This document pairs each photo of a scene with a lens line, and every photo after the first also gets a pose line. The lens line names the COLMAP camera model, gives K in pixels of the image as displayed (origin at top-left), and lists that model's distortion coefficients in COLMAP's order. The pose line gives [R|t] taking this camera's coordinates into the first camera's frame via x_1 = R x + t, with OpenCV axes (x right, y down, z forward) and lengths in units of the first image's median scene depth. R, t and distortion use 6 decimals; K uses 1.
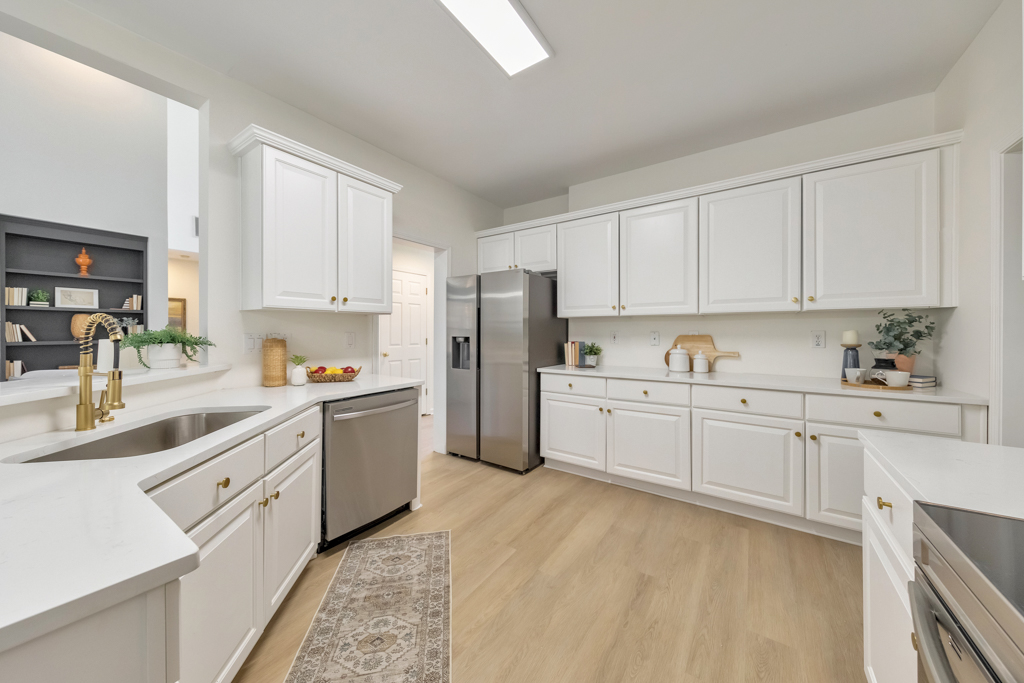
lens RADIAL K [[348.7, 0, 515.1], [0, 348.7, 331.5], [0, 0, 1]] dist [0.008132, -0.000441]
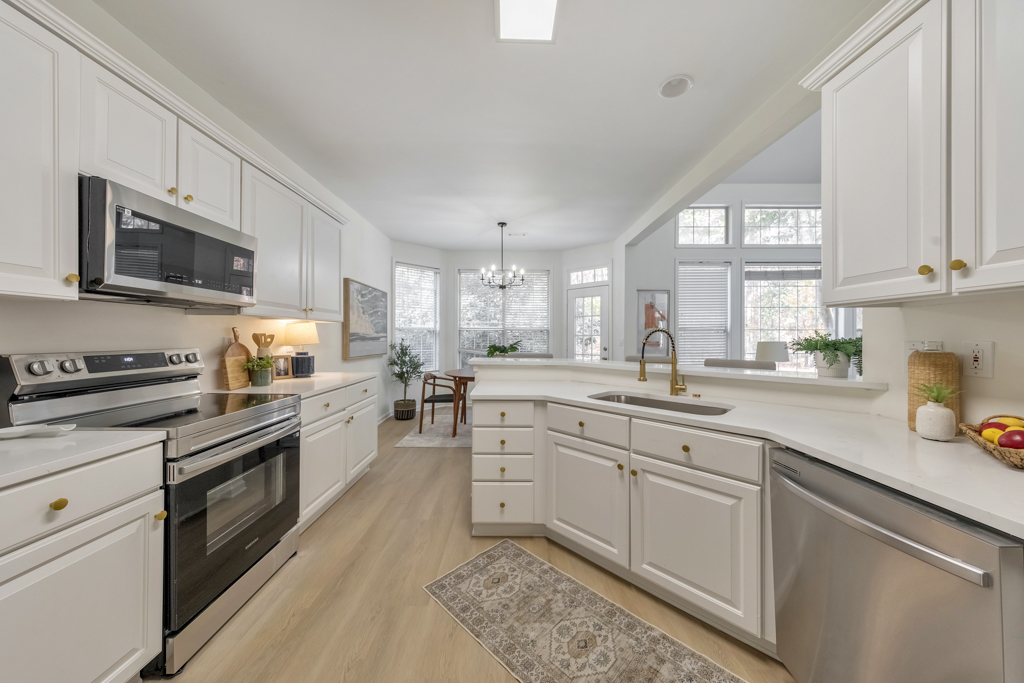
lens RADIAL K [[348.7, 0, 513.0], [0, 348.7, 338.4], [0, 0, 1]] dist [0.008132, -0.000441]
pose [[-0.821529, 0.002338, -0.570163, 0.219156], [0.000877, 0.999996, 0.002837, -0.002215], [0.570167, 0.001831, -0.821527, 1.080260]]
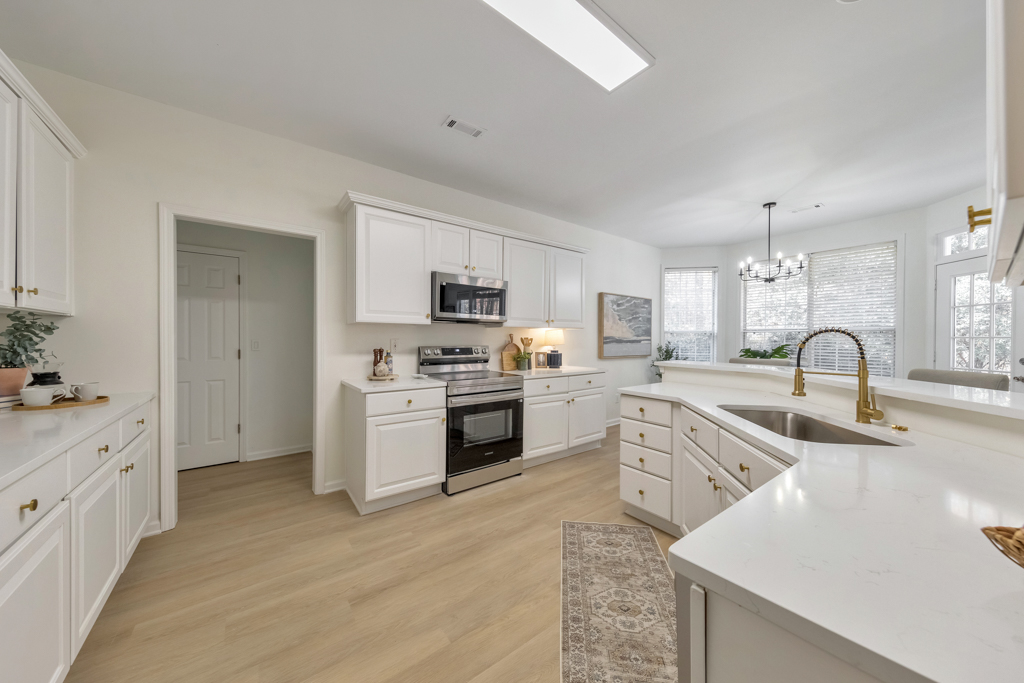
lens RADIAL K [[348.7, 0, 513.3], [0, 348.7, 340.9], [0, 0, 1]] dist [0.008132, -0.000441]
pose [[-0.947988, -0.001395, 0.318302, -0.259763], [-0.001297, 0.999999, 0.000520, 0.000762], [-0.318303, 0.000080, -0.947989, 1.392633]]
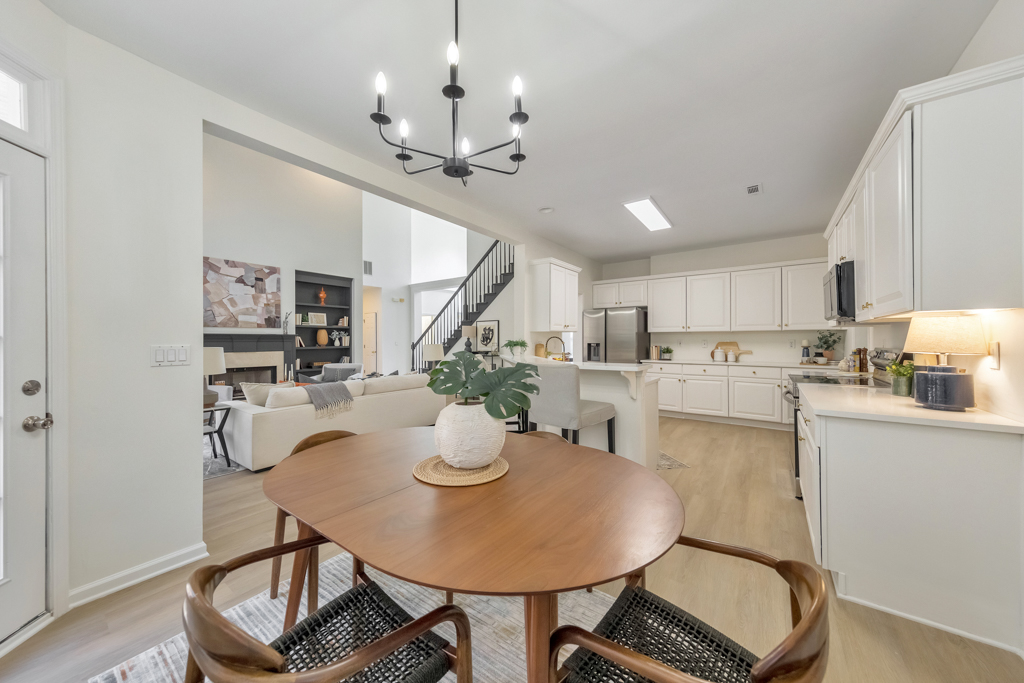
lens RADIAL K [[348.7, 0, 510.9], [0, 348.7, 338.3], [0, 0, 1]] dist [0.008132, -0.000441]
pose [[0.999507, -0.002165, -0.031324, -0.795252], [0.002061, 0.999992, -0.003368, -0.007077], [0.031331, 0.003302, 0.999504, -1.231196]]
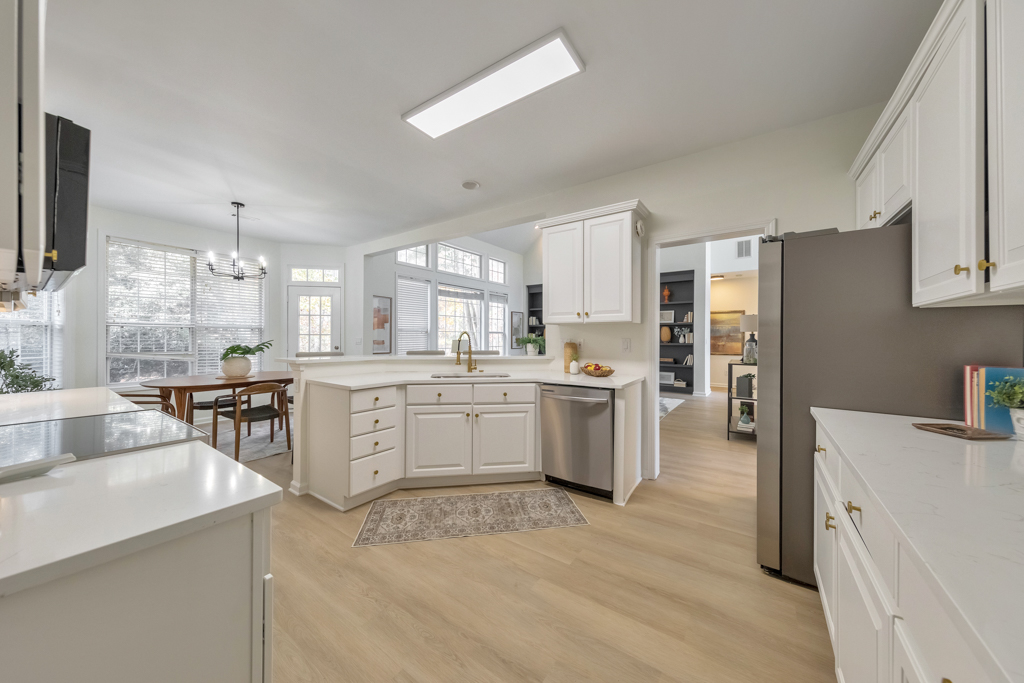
lens RADIAL K [[348.7, 0, 516.0], [0, 348.7, 337.5], [0, 0, 1]] dist [0.008132, -0.000441]
pose [[-0.005078, 0.002335, -0.999984, 0.864987], [-0.001703, 0.999996, 0.002343, -0.003655], [0.999986, 0.001715, -0.005074, 0.764600]]
